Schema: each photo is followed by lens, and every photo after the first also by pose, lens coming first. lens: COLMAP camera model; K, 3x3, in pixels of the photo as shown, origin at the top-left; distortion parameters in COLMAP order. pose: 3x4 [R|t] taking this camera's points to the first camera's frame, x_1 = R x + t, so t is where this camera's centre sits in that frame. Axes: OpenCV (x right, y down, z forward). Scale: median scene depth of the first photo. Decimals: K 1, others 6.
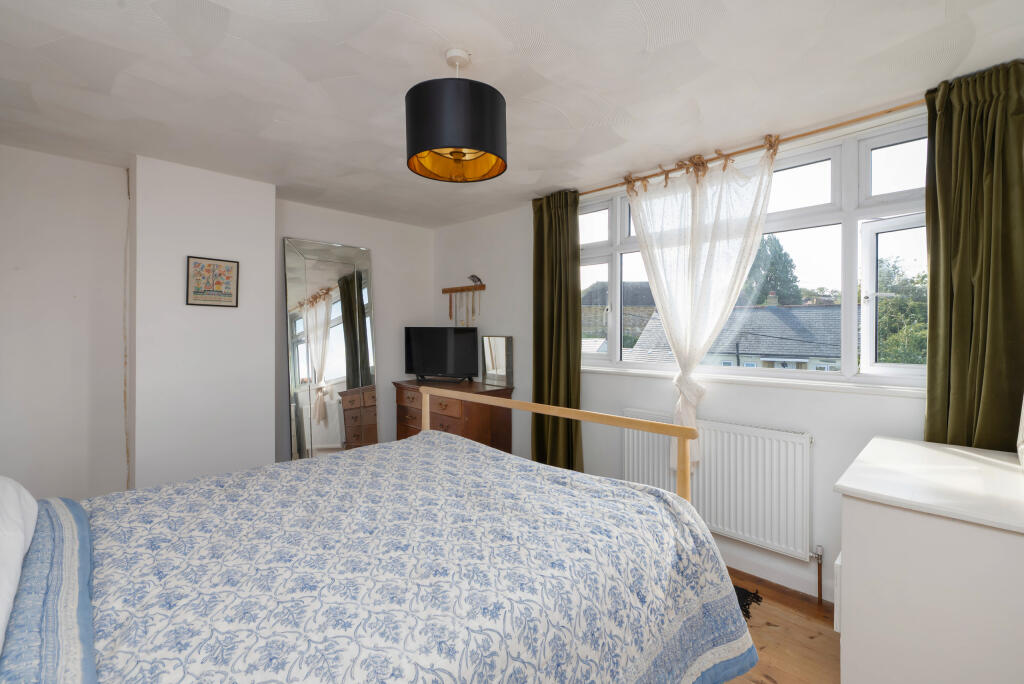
lens RADIAL K [[442.8, 0, 511.5], [0, 442.8, 327.8], [0, 0, 1]] dist [-0.000661, -0.000107]
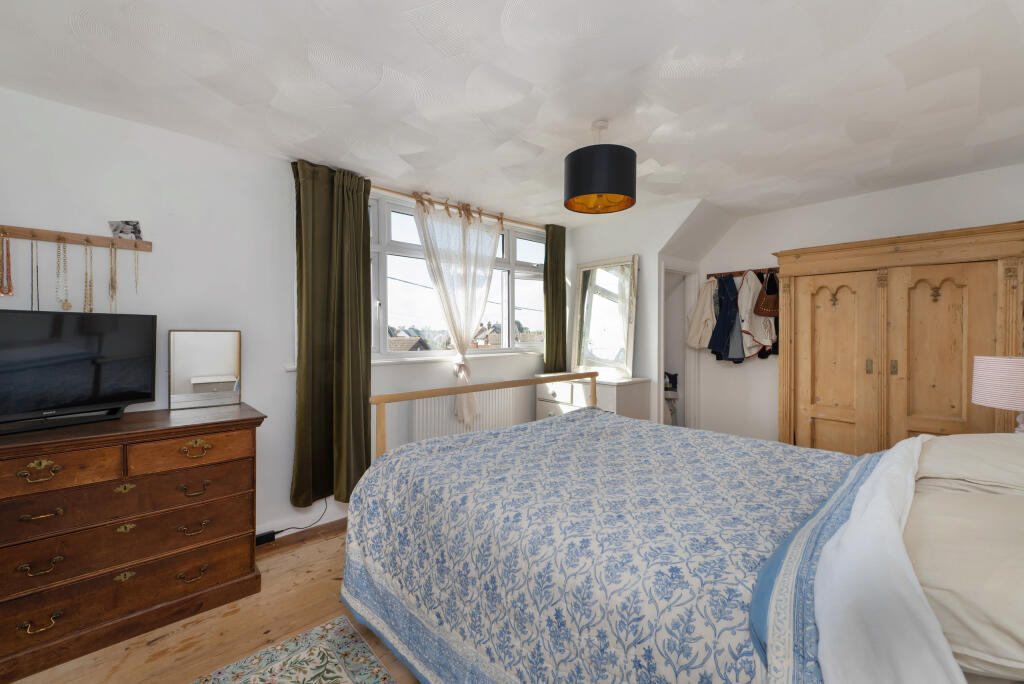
lens RADIAL K [[417.8, 0, 512.0], [0, 417.8, 342.0], [0, 0, 1]] dist [0.000169, -0.000011]
pose [[0.041996, -0.017950, 0.998957, -0.832793], [-0.002550, 0.999833, 0.018073, 0.030580], [-0.999115, -0.003306, 0.041944, 0.703145]]
